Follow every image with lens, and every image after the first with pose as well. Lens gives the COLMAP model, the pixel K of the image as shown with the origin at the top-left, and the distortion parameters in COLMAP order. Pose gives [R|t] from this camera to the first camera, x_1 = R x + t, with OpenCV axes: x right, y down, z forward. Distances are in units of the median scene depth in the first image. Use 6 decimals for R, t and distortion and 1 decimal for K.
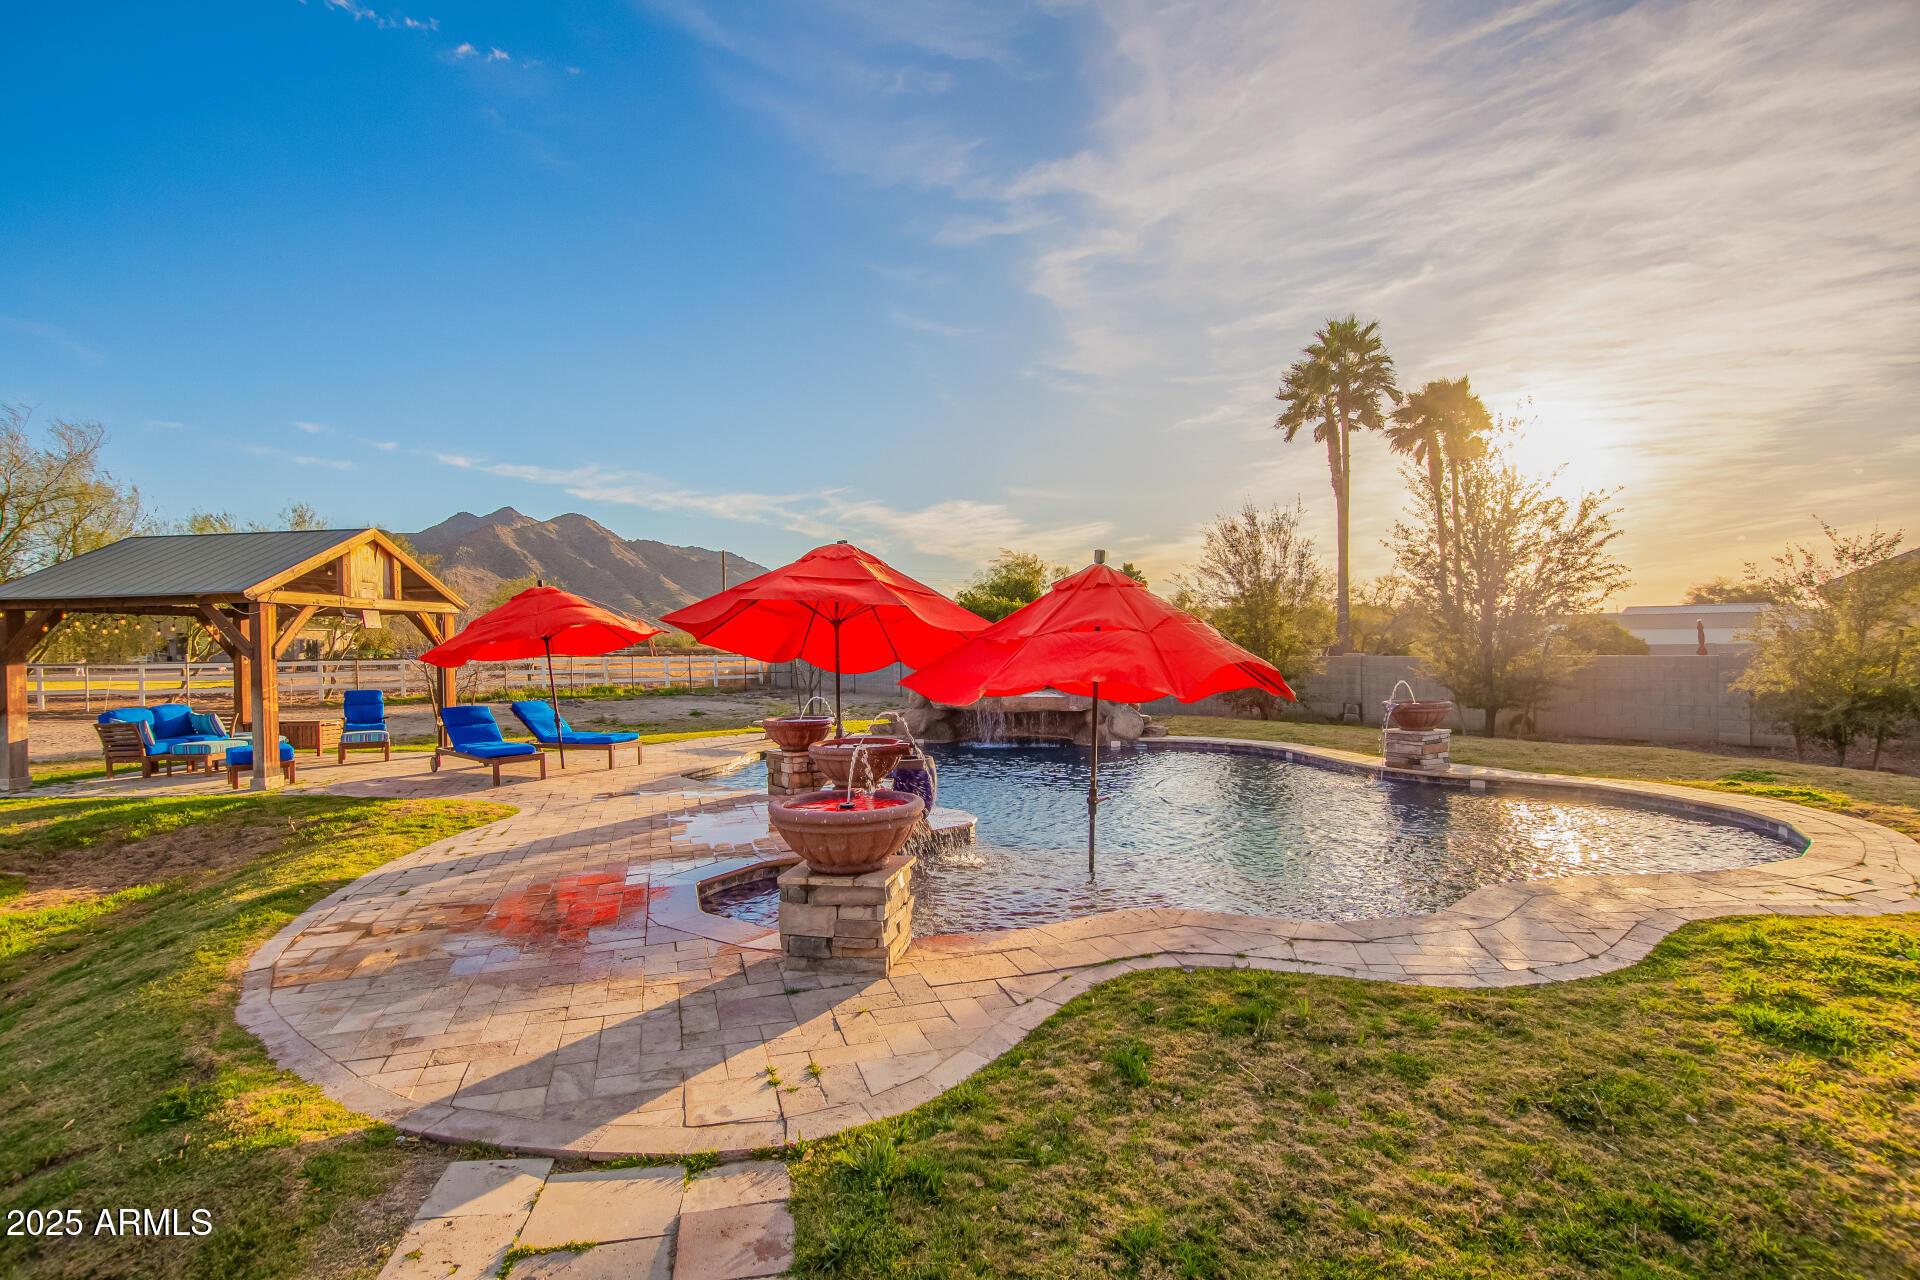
lens RADIAL K [[952.3, 0, 956.2], [0, 952.3, 663.6], [0, 0, 1]] dist [-0.027798, 0.002303]
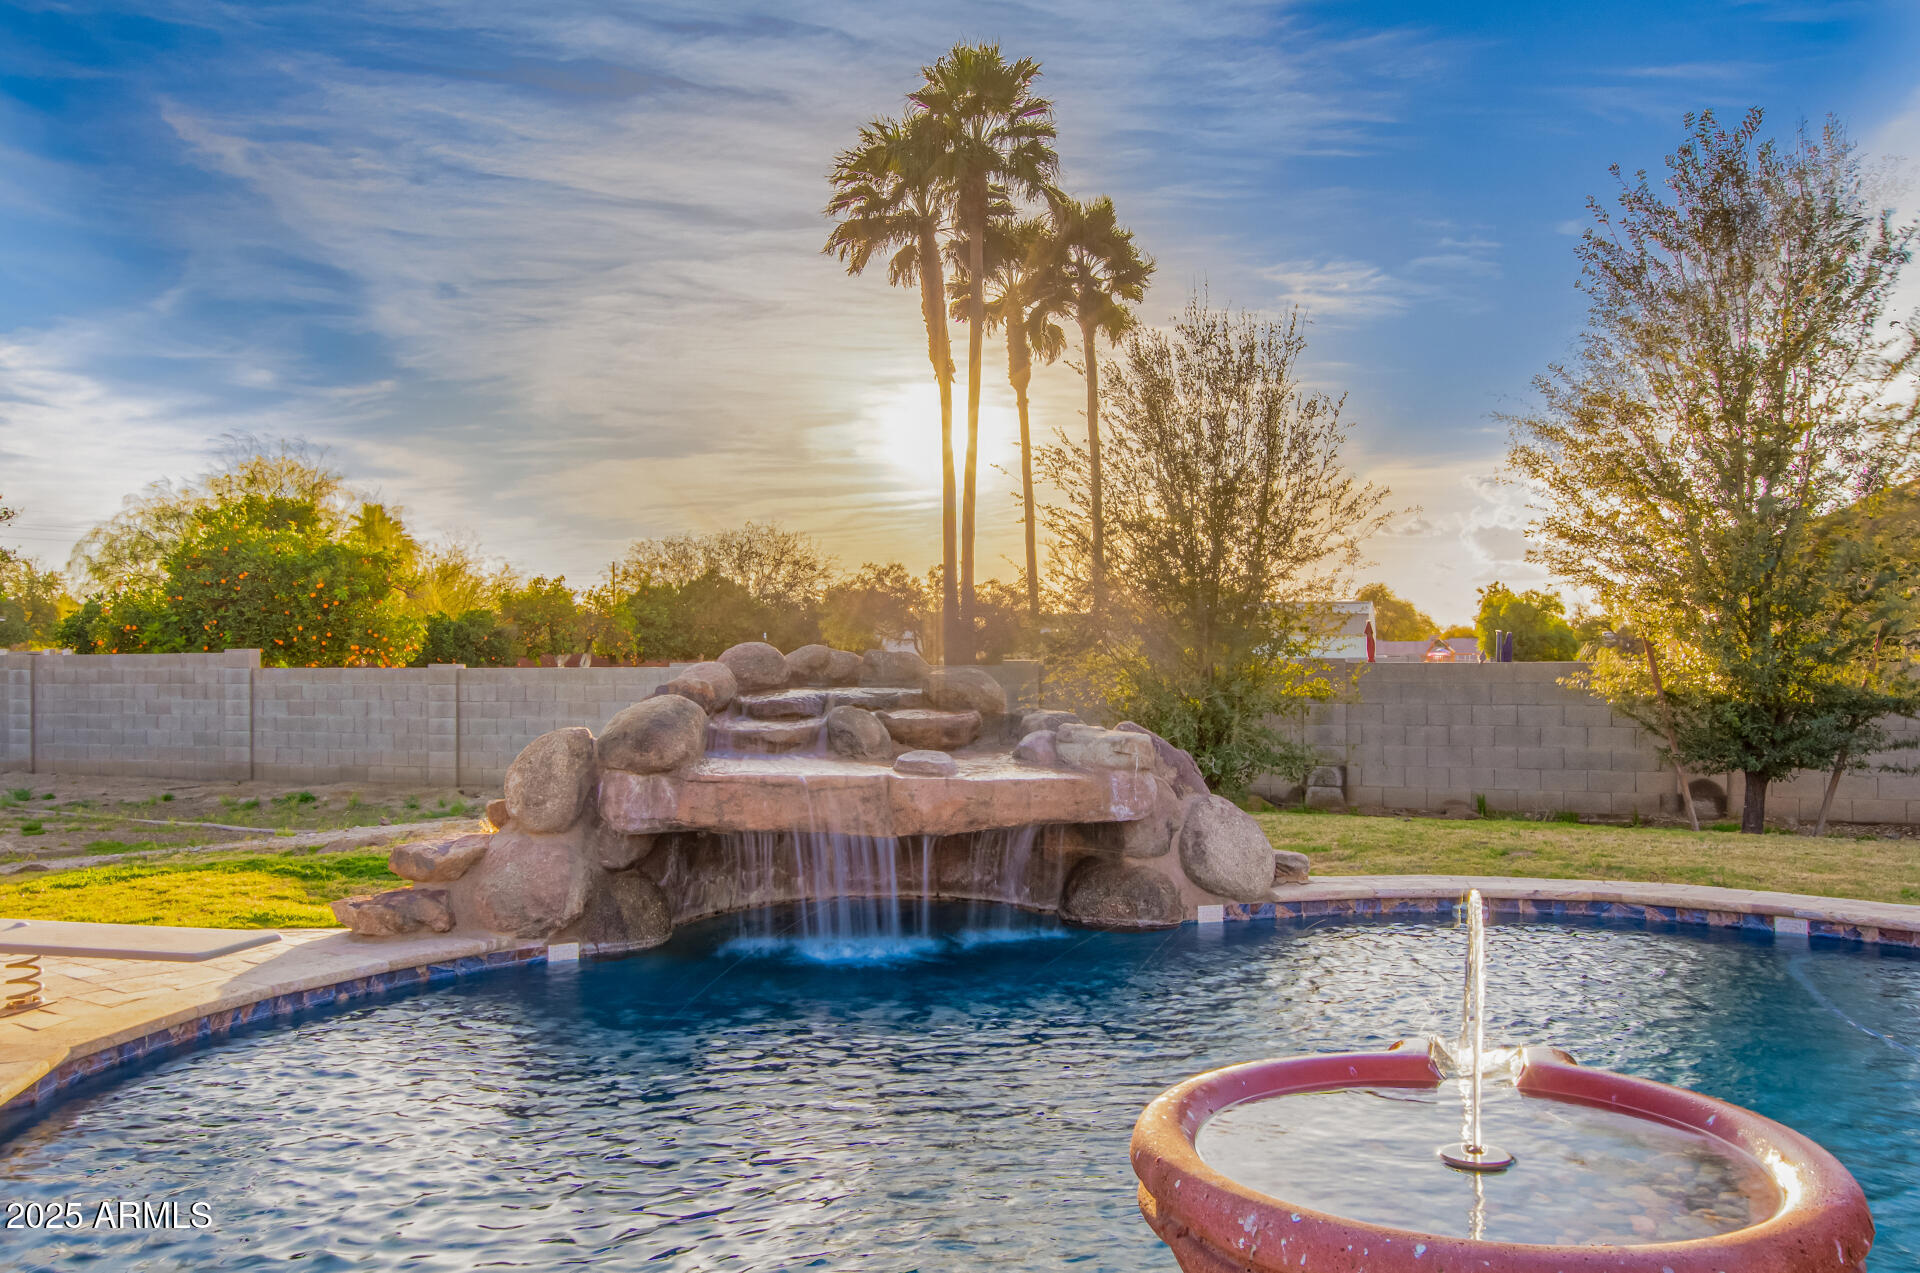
lens RADIAL K [[1583.4, 0, 958.7], [0, 1583.4, 653.5], [0, 0, 1]] dist [0.013688, -0.003645]
pose [[0.840363, 0.010000, 0.541932, -0.227909], [0.003278, 0.999718, -0.023530, 0.008221], [-0.542014, 0.021550, 0.840093, 0.663110]]
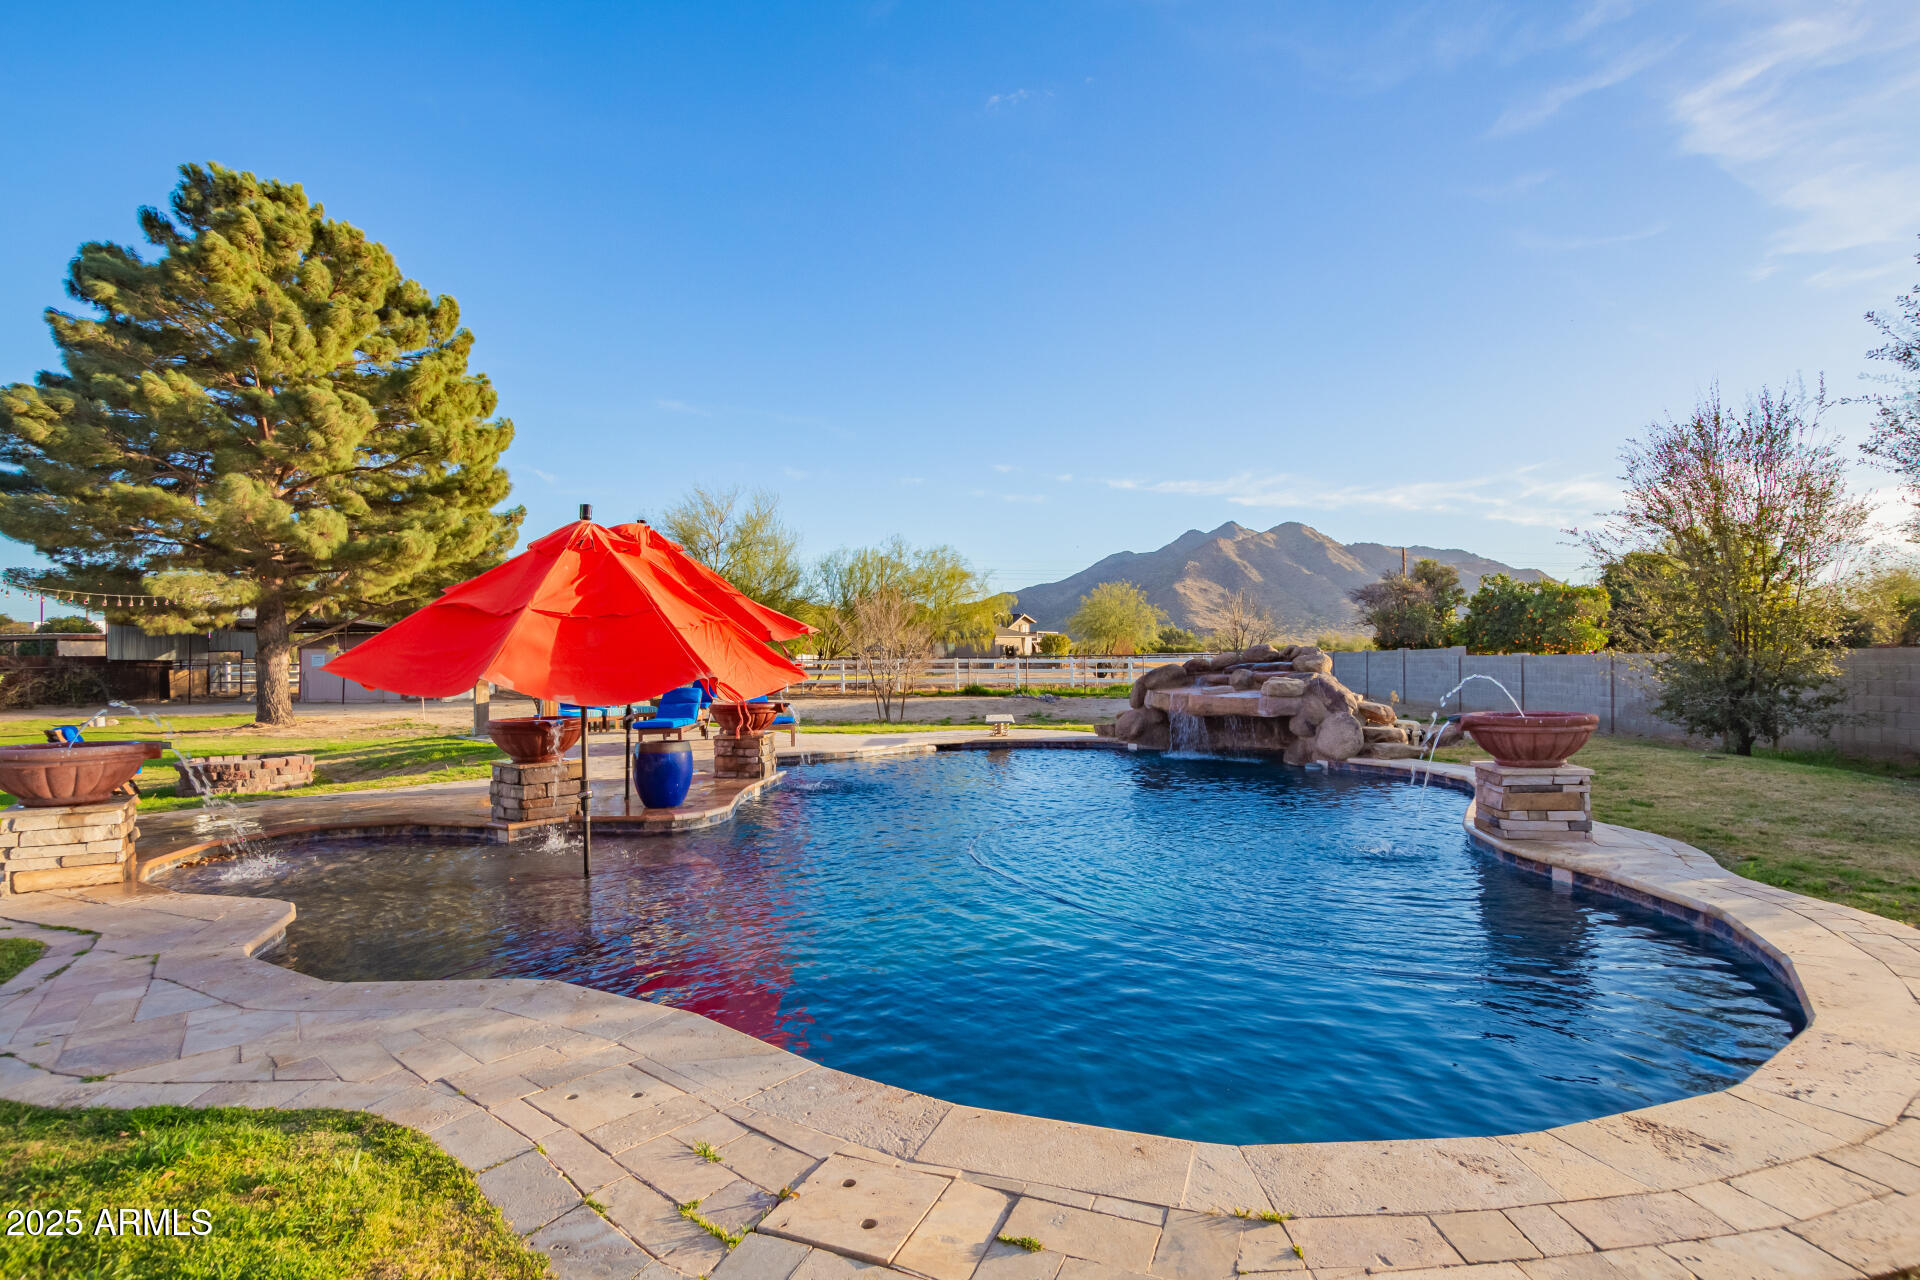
lens RADIAL K [[952.3, 0, 965.3], [0, 952.3, 643.4], [0, 0, 1]] dist [-0.027798, 0.002303]
pose [[0.749424, -0.006203, -0.662061, 0.504870], [-0.012184, 0.999658, -0.023159, 0.013871], [0.661978, 0.025422, 0.749092, 0.306185]]
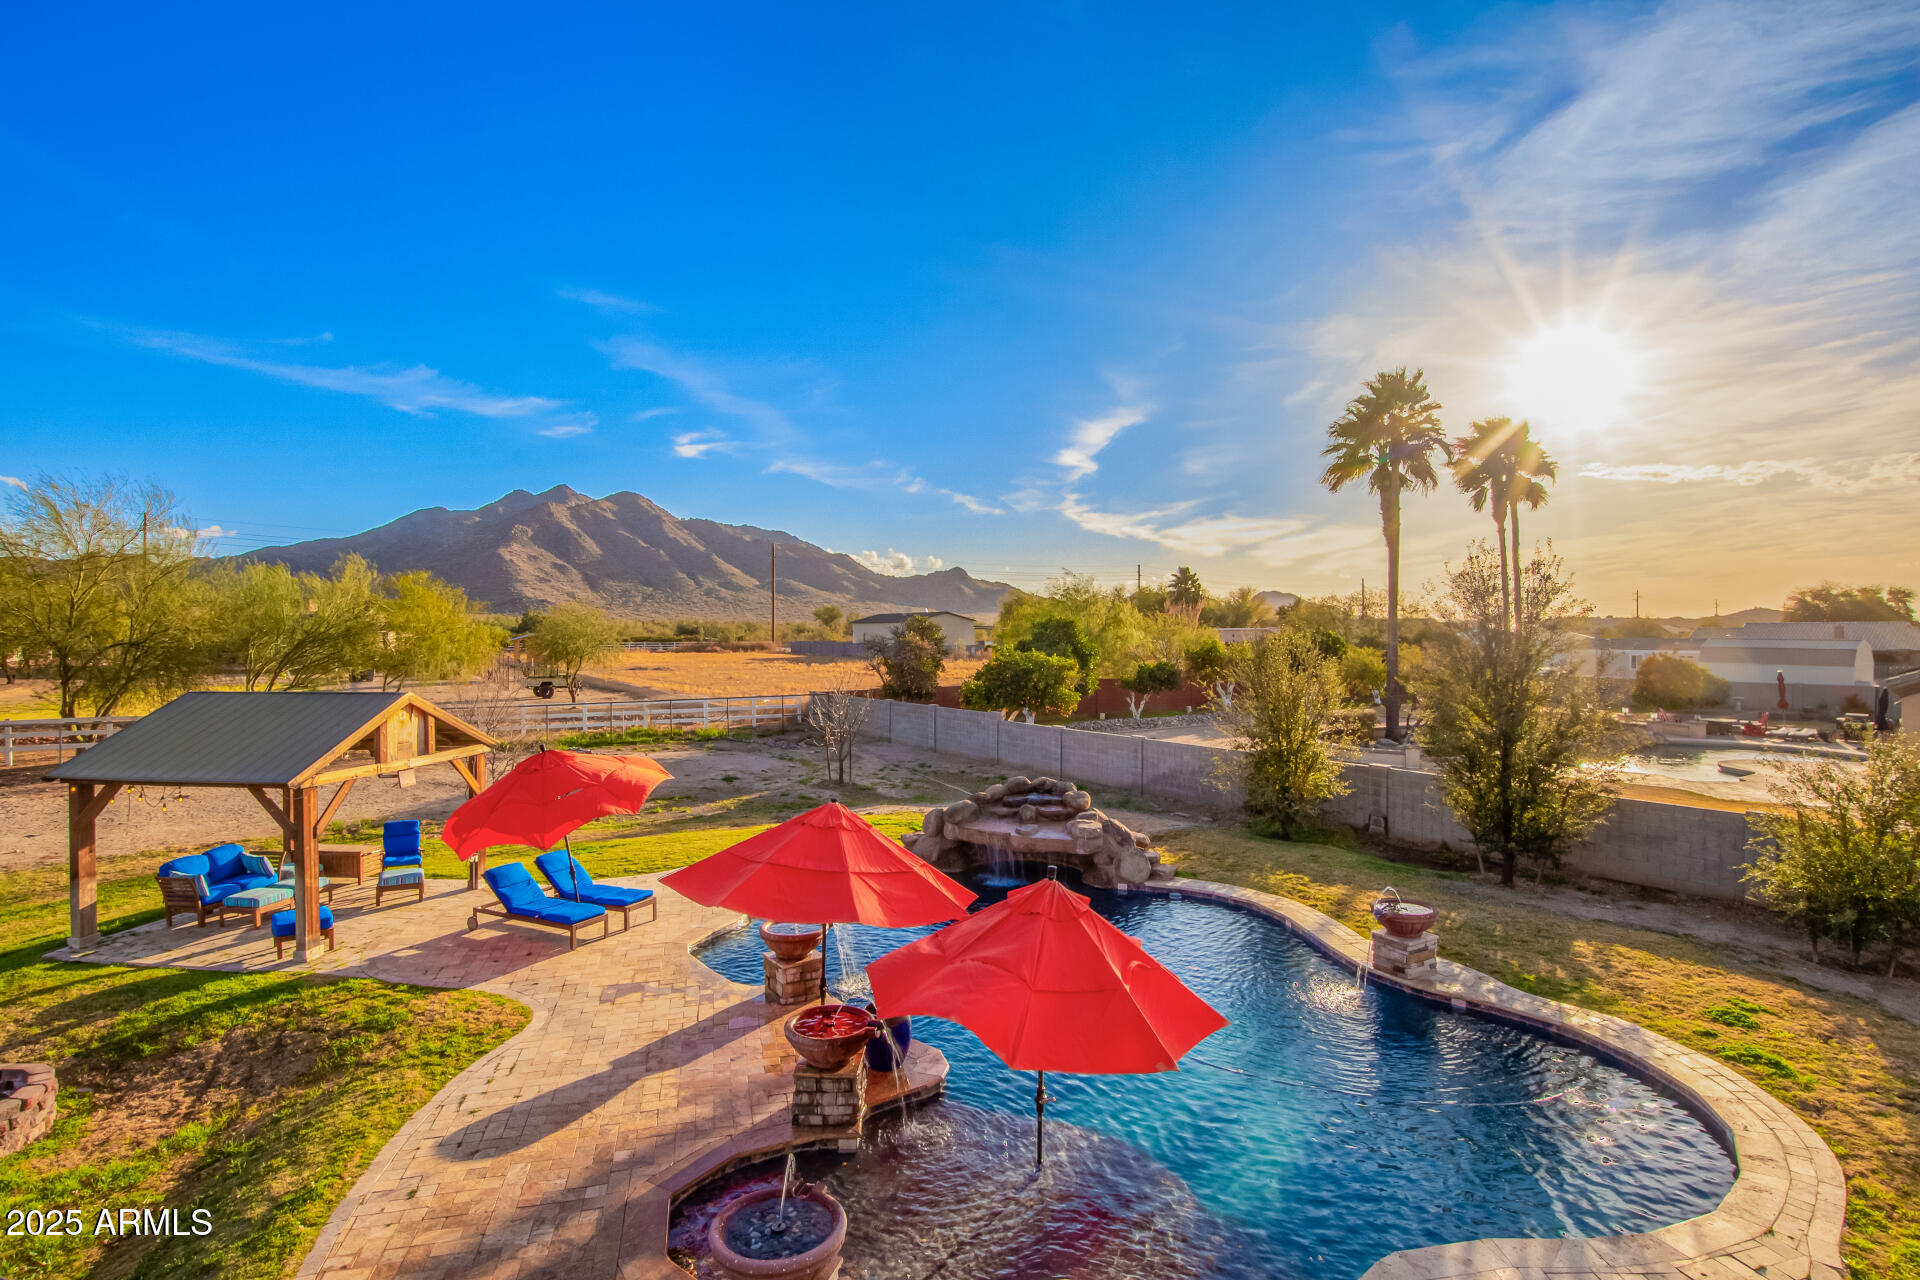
lens RADIAL K [[979.0, 0, 958.5], [0, 979.0, 649.5], [0, 0, 1]] dist [-0.031783, 0.005459]
pose [[0.998349, 0.016614, -0.054988, 0.052518], [-0.016400, 0.999856, 0.004346, -0.190956], [0.055052, -0.003437, 0.998478, -0.049508]]
